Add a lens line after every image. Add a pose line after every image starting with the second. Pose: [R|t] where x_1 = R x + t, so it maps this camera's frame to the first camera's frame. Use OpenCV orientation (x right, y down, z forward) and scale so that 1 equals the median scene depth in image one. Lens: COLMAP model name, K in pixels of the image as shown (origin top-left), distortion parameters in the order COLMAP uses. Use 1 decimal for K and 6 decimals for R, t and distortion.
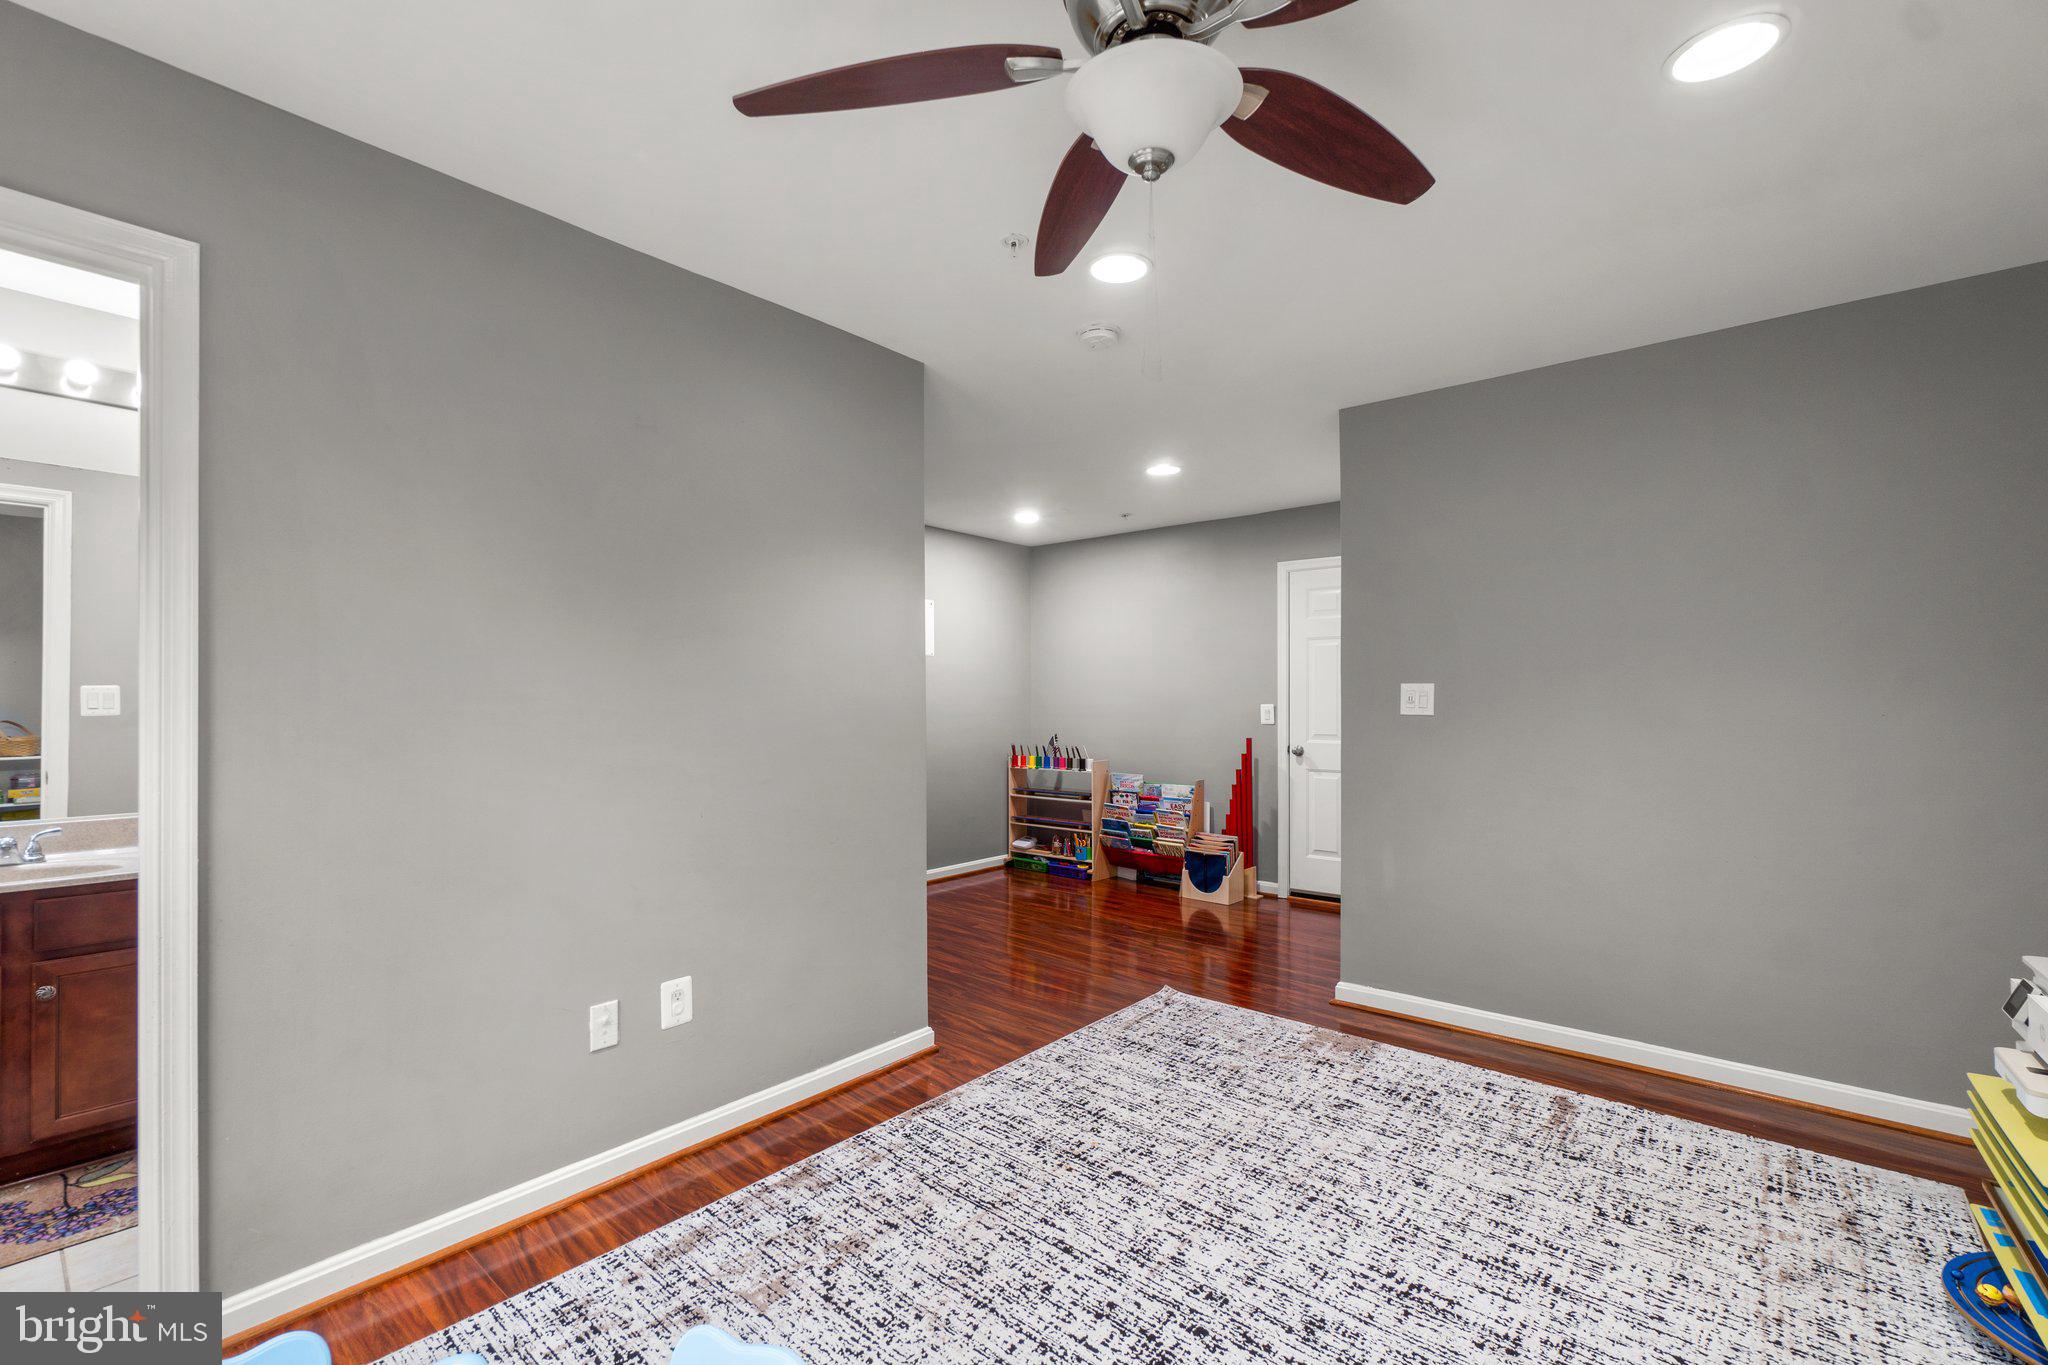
lens RADIAL K [[885.5, 0, 1028.8], [0, 885.5, 695.0], [0, 0, 1]] dist [-0.006806, 0.002162]
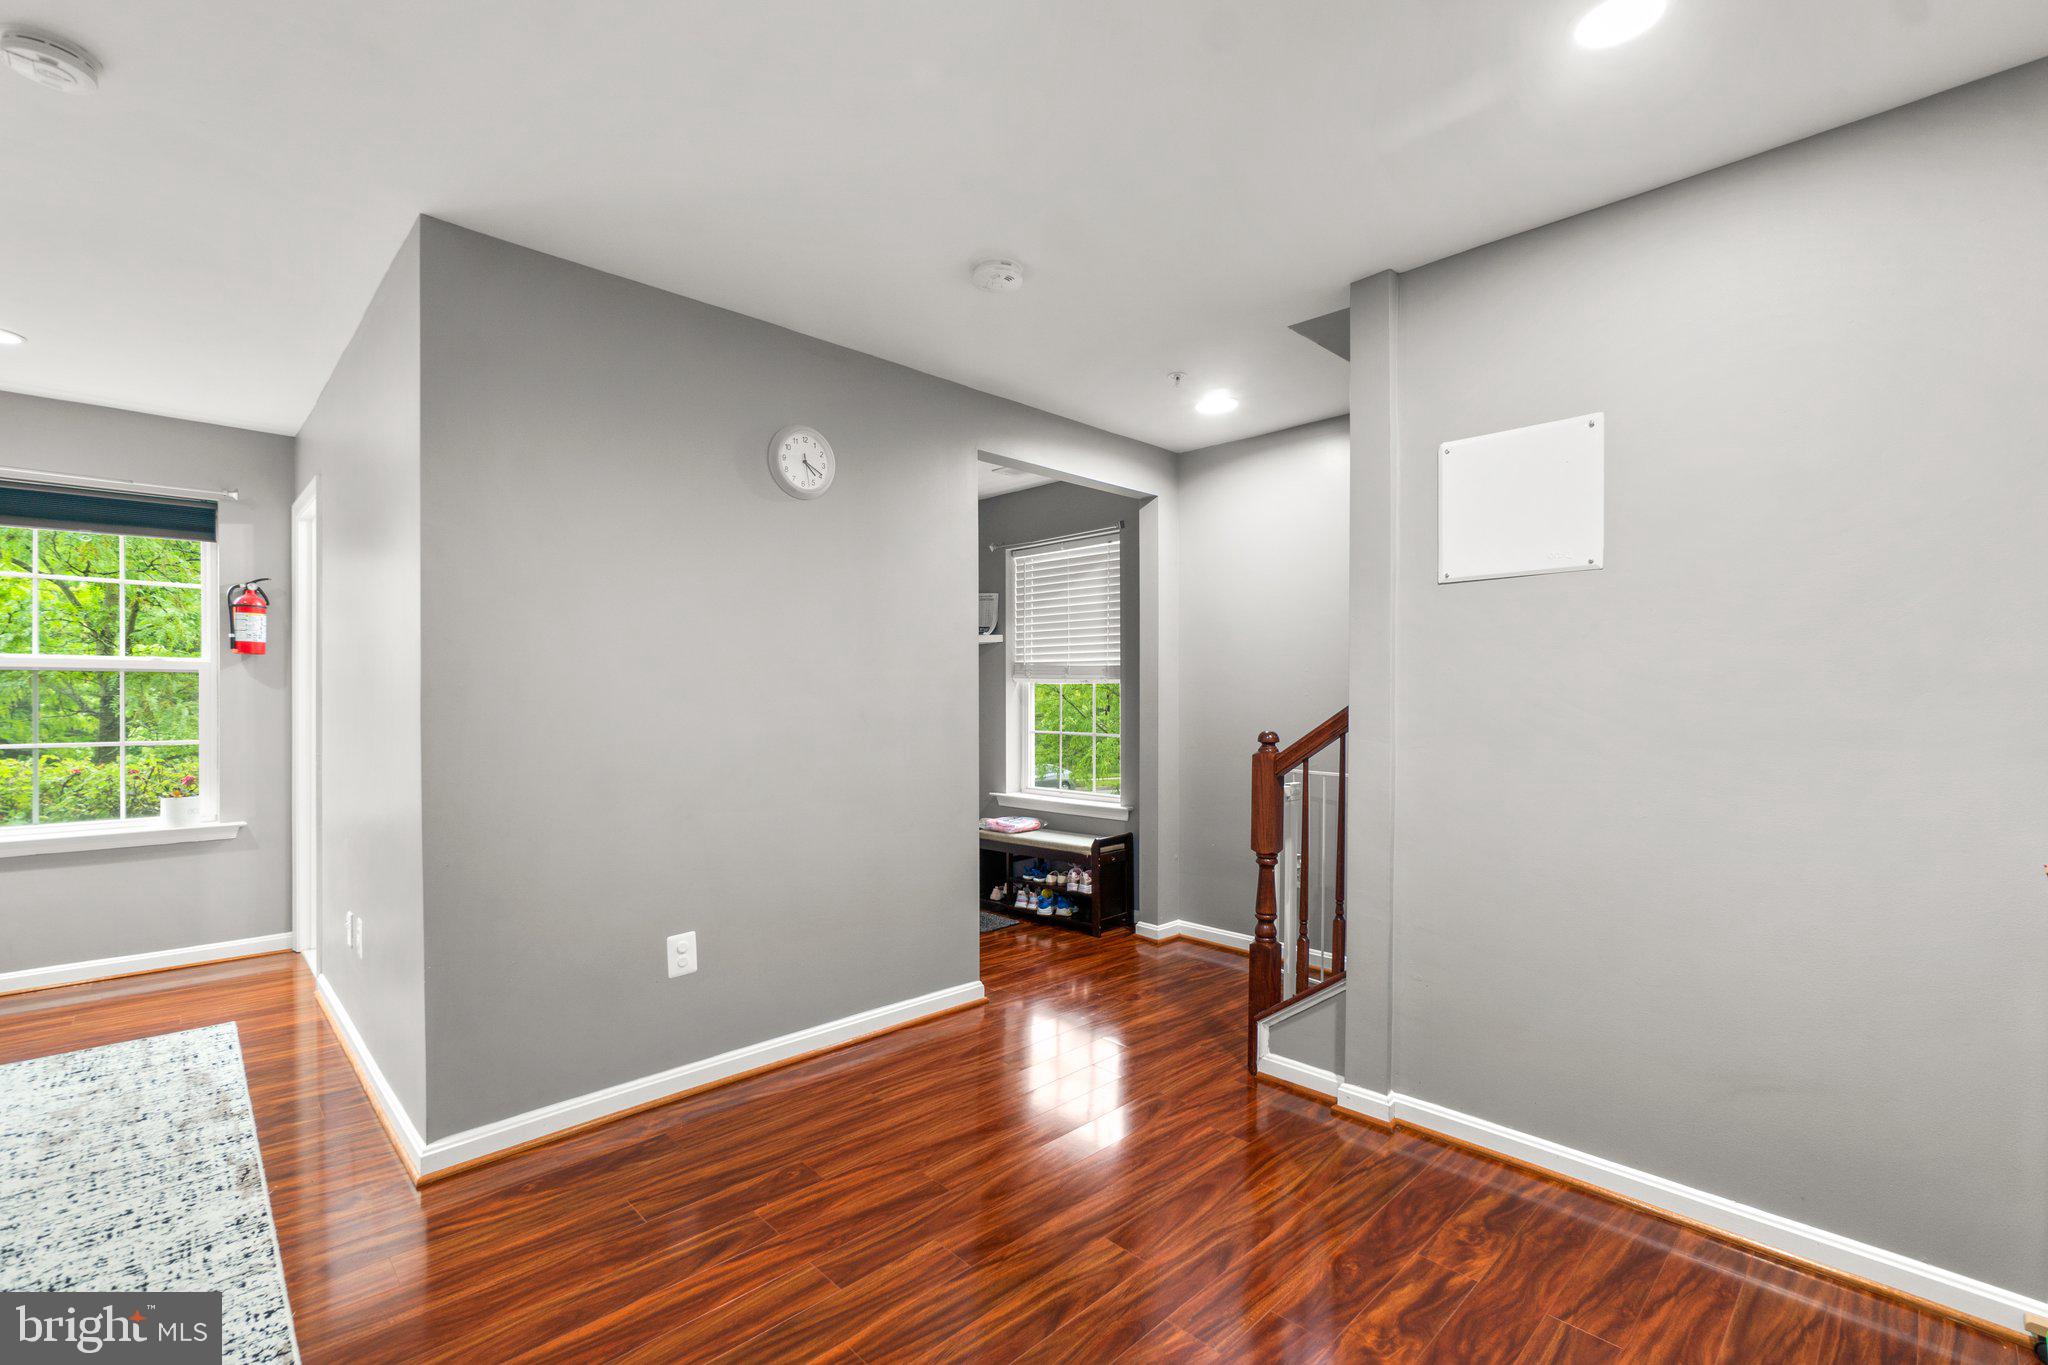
lens RADIAL K [[885.5, 0, 1002.8], [0, 885.5, 695.7], [0, 0, 1]] dist [-0.006806, 0.002162]
pose [[-0.112227, -0.000079, -0.993683, 0.590758], [0.002048, 0.999998, -0.000310, 0.015716], [0.993680, -0.002070, -0.112227, 1.687069]]
